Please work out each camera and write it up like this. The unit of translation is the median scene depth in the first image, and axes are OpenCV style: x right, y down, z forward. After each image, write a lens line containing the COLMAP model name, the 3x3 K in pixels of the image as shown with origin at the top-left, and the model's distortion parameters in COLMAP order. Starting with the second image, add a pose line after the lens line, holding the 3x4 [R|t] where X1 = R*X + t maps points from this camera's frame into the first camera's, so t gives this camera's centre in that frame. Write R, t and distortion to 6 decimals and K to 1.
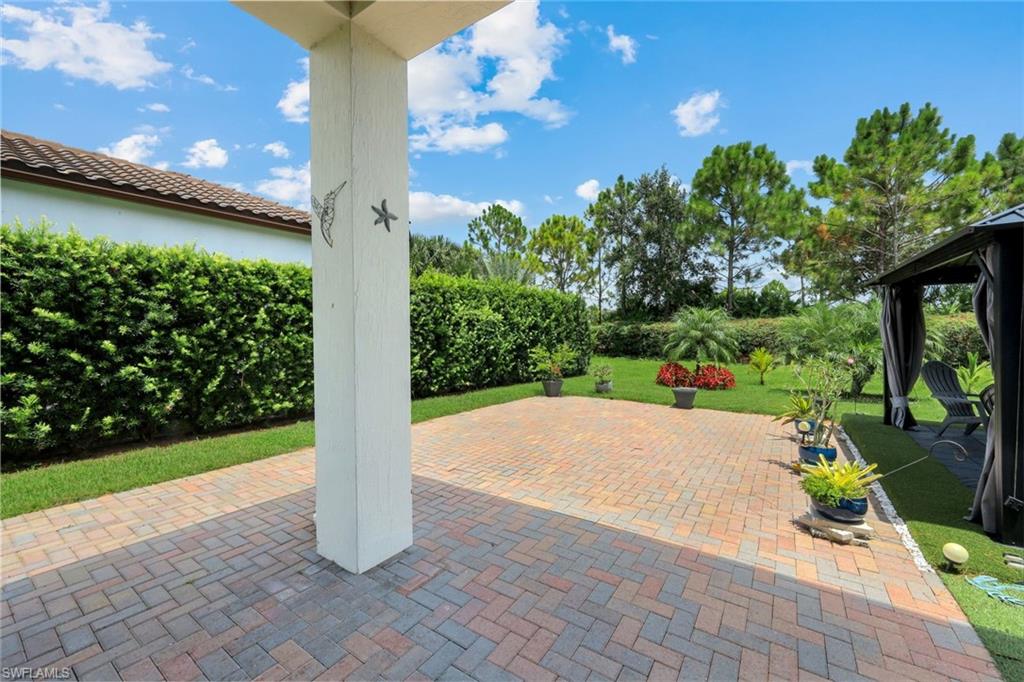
lens RADIAL K [[411.7, 0, 520.8], [0, 411.7, 339.9], [0, 0, 1]] dist [-0.008770, -0.001503]
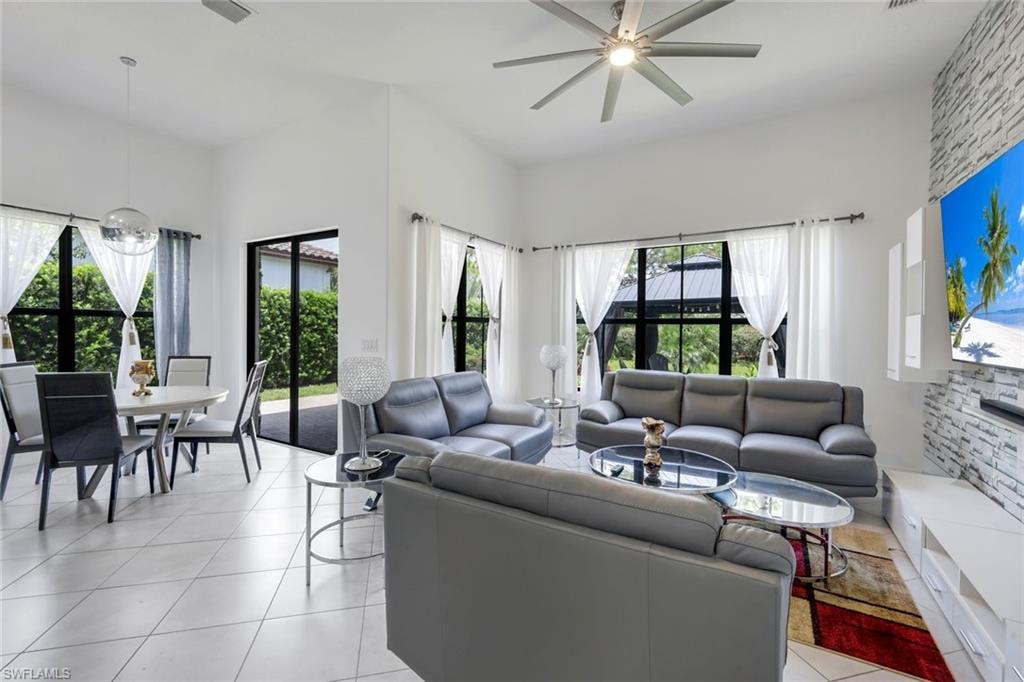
lens RADIAL K [[435.3, 0, 515.8], [0, 435.3, 337.3], [0, 0, 1]] dist [-0.001555, 0.000402]
pose [[0.997898, 0.019232, 0.061883, 0.090358], [-0.018832, 0.999798, -0.007042, 0.000178], [-0.062006, 0.005862, 0.998059, -0.366843]]
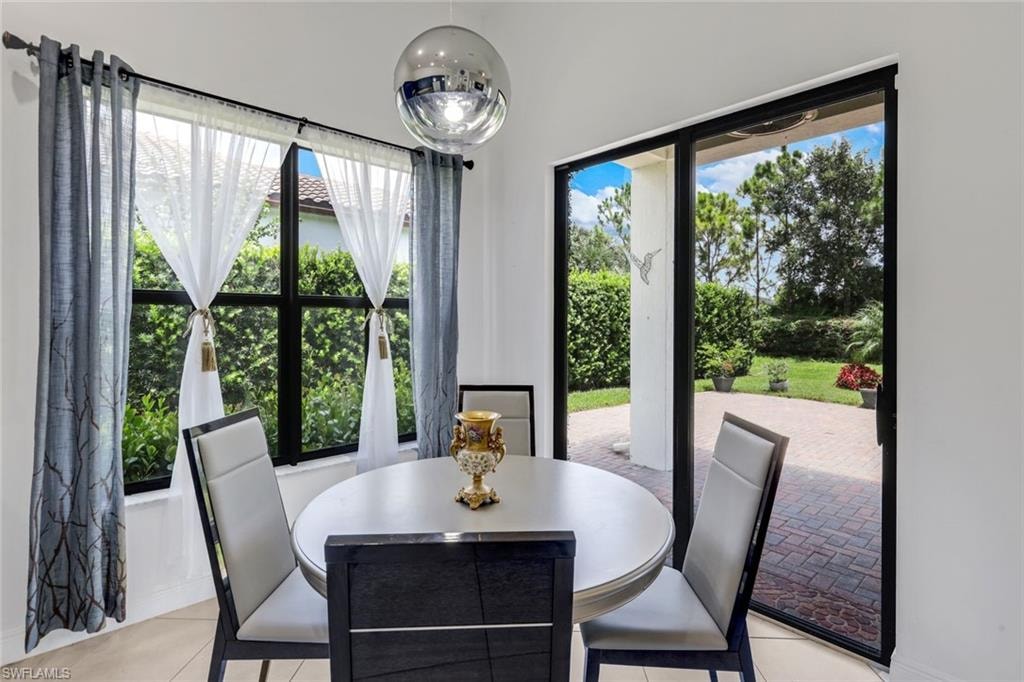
lens RADIAL K [[499.7, 0, 514.0], [0, 499.7, 317.4], [0, 0, 1]] dist [0.005249, 0.001452]
pose [[0.971780, 0.010403, -0.235658, -0.085238], [-0.017297, 0.999480, -0.027206, -0.003582], [0.235252, 0.030514, 0.971455, -0.201877]]
